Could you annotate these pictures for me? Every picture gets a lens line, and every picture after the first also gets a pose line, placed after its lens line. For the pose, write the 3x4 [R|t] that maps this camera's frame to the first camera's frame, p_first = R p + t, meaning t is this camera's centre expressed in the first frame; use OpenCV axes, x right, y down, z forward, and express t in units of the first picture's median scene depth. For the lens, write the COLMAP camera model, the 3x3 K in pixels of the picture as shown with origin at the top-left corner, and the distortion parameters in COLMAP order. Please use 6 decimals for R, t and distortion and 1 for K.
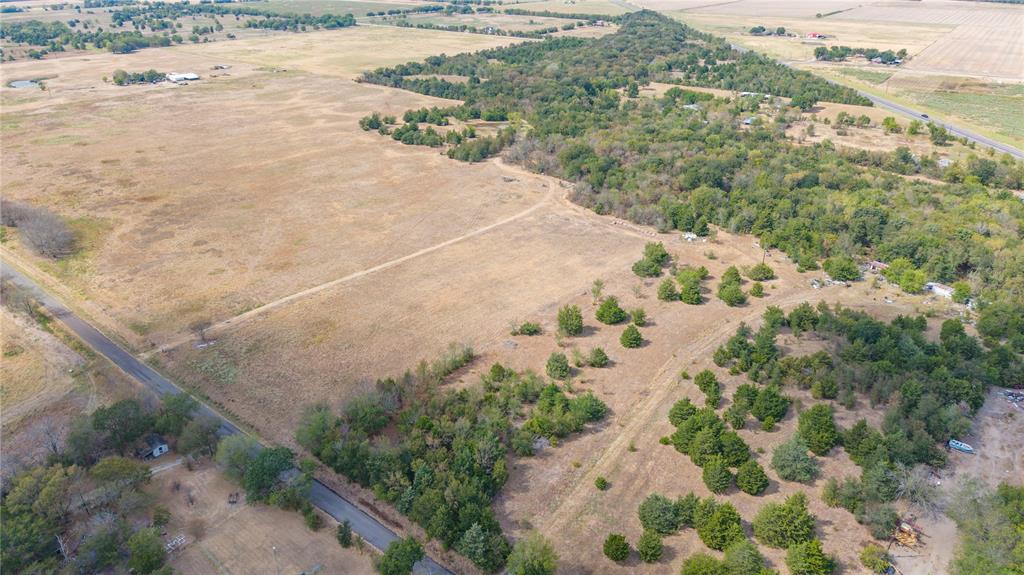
lens RADIAL K [[682.7, 0, 512.0], [0, 682.7, 287.5], [0, 0, 1]] dist [0.045495, -0.052464]
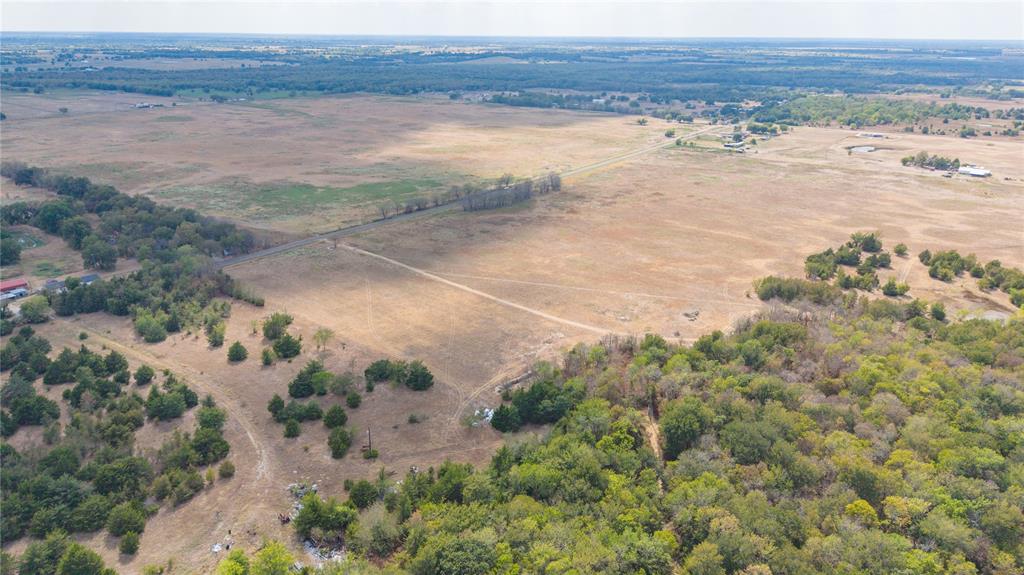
lens RADIAL K [[682.7, 0, 512.0], [0, 682.7, 287.5], [0, 0, 1]] dist [0.045495, -0.052464]
pose [[0.005528, 0.330630, -0.943744, 0.853995], [-0.434549, 0.850786, 0.295517, -0.386259], [0.900631, 0.408469, 0.148378, 0.844303]]
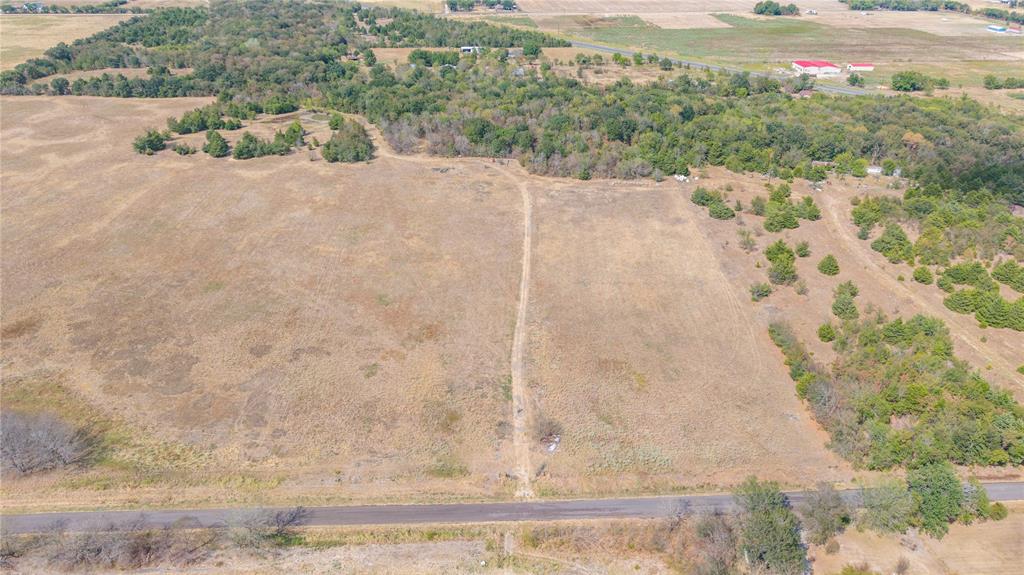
lens RADIAL K [[682.7, 0, 512.0], [0, 682.7, 287.5], [0, 0, 1]] dist [0.045495, -0.052464]
pose [[0.748031, -0.318677, 0.582146, -0.613859], [0.286661, 0.946270, 0.149658, -0.146261], [-0.598560, 0.054930, 0.799192, 0.295986]]
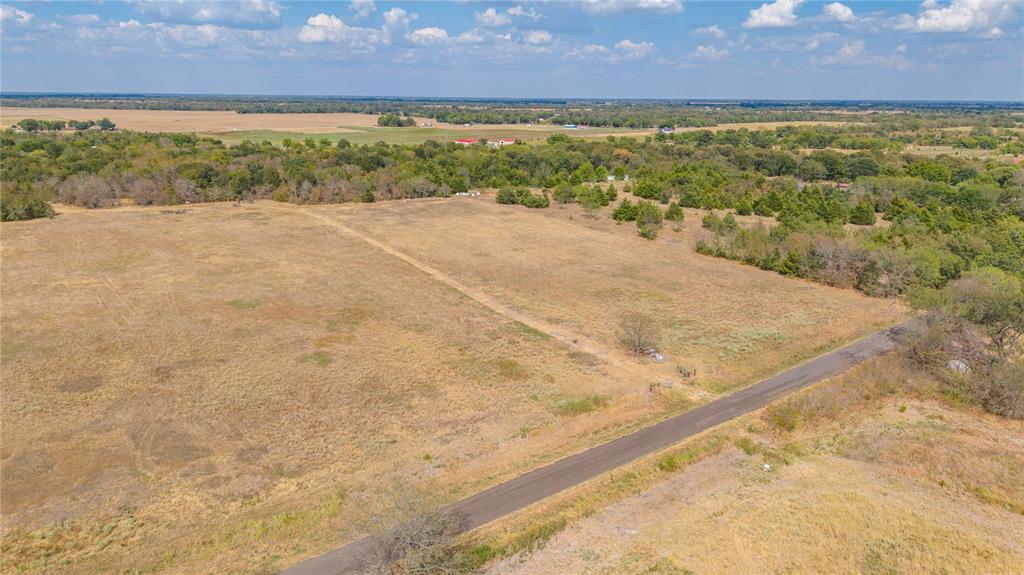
lens RADIAL K [[682.7, 0, 512.0], [0, 682.7, 287.5], [0, 0, 1]] dist [0.045495, -0.052464]
pose [[0.242225, -0.262346, 0.934078, -0.688510], [0.418367, 0.896885, 0.143410, -0.064359], [-0.875384, 0.356050, 0.327005, 0.641634]]
